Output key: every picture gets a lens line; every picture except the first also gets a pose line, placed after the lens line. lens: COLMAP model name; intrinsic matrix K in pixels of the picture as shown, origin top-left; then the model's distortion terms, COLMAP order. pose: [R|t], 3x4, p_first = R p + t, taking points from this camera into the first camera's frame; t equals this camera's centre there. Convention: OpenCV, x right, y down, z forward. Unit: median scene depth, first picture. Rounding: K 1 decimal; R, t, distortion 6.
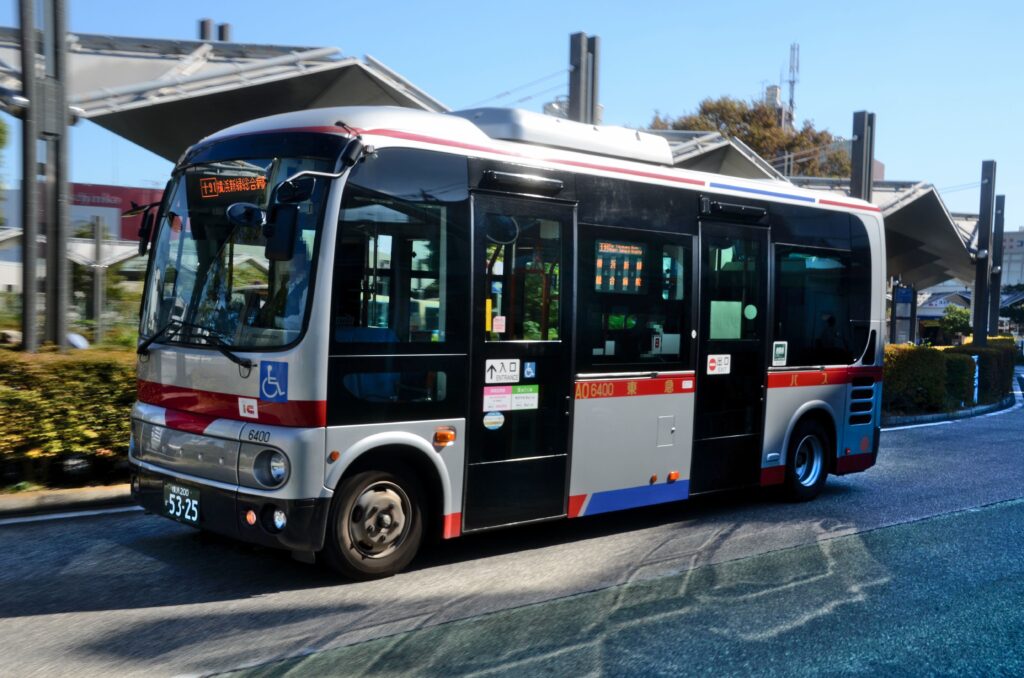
lens RADIAL K [[1192.8, 0, 510.9], [0, 1192.8, 351.2], [0, 0, 1]] dist [-0.079401, 0.005272]
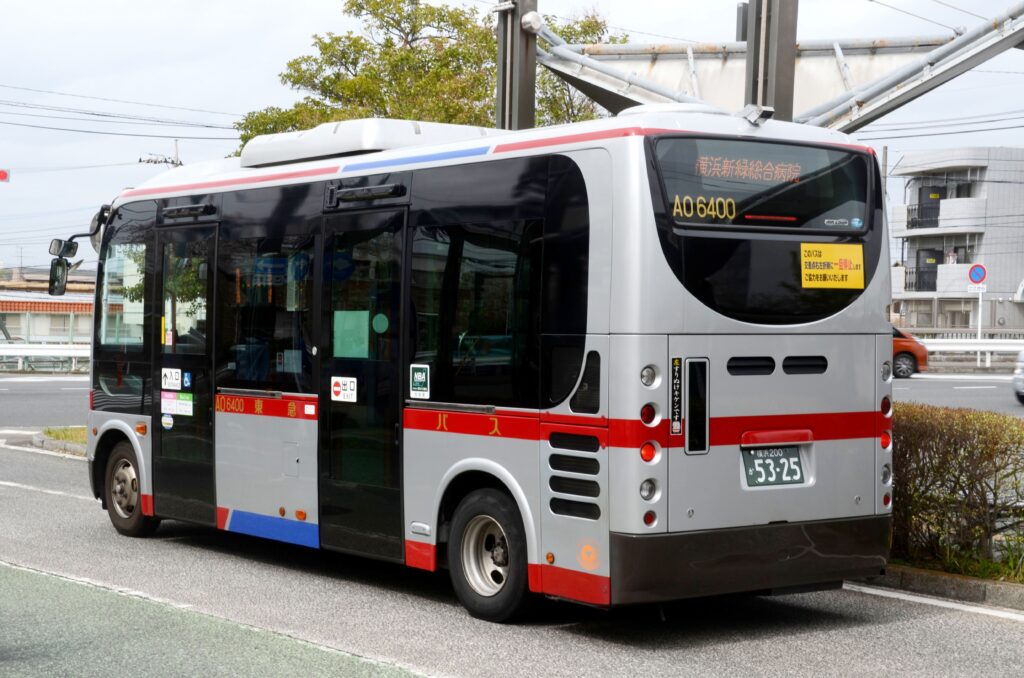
lens RADIAL K [[1700.7, 0, 512.0], [0, 1700.7, 339.0], [0, 0, 1]] dist [0.093883, -0.011448]
pose [[-0.116049, -0.030500, -0.992775, 1.568954], [-0.062078, 0.997797, -0.023398, -0.003648], [0.991302, 0.058914, -0.117687, 1.498552]]
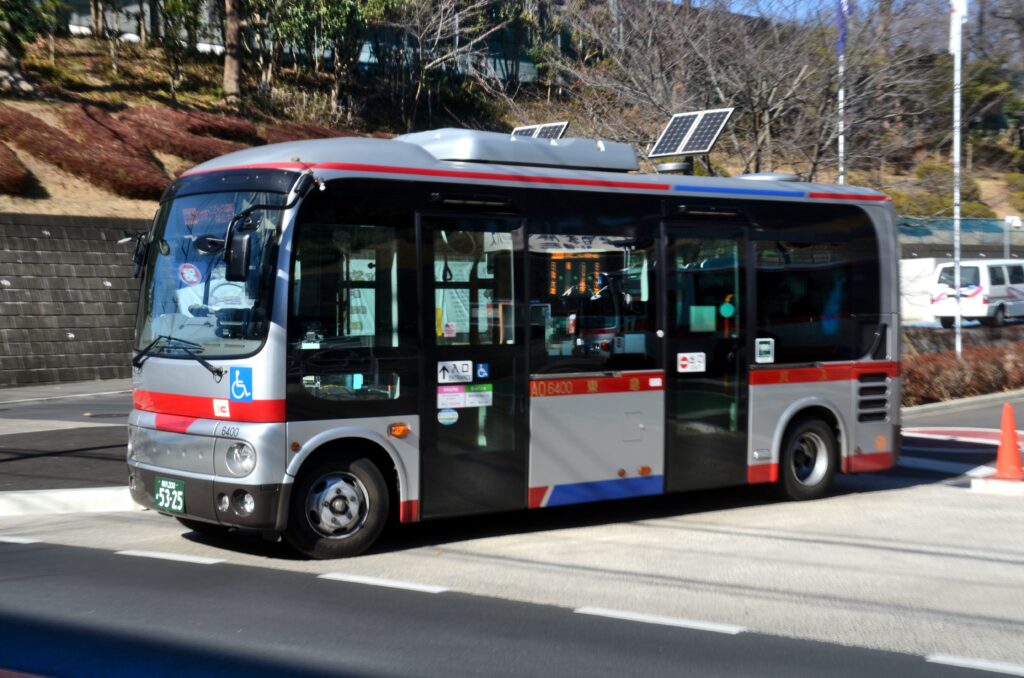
lens RADIAL K [[1582.4, 0, 512.0], [0, 1582.4, 339.0], [0, 0, 1]] dist [0.039443, 0.011501]
pose [[0.994101, -0.030557, -0.104061, 0.196815], [0.028513, 0.999371, -0.021072, 0.018396], [0.104639, 0.017980, 0.994348, -0.448001]]
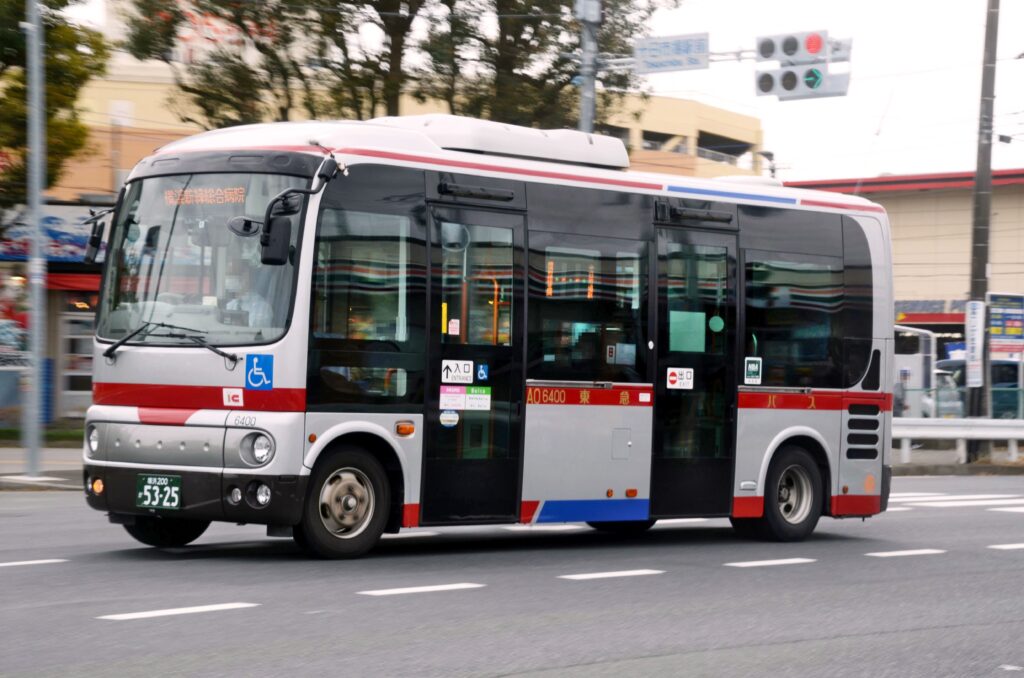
lens RADIAL K [[2780.1, 0, 512.0], [0, 2780.1, 339.0], [0, 0, 1]] dist [0.439750, 0.047125]
pose [[0.999055, -0.004147, 0.043257, -0.064030], [0.006784, 0.998116, -0.060978, 0.136233], [-0.042923, 0.061214, 0.997201, -1.434158]]
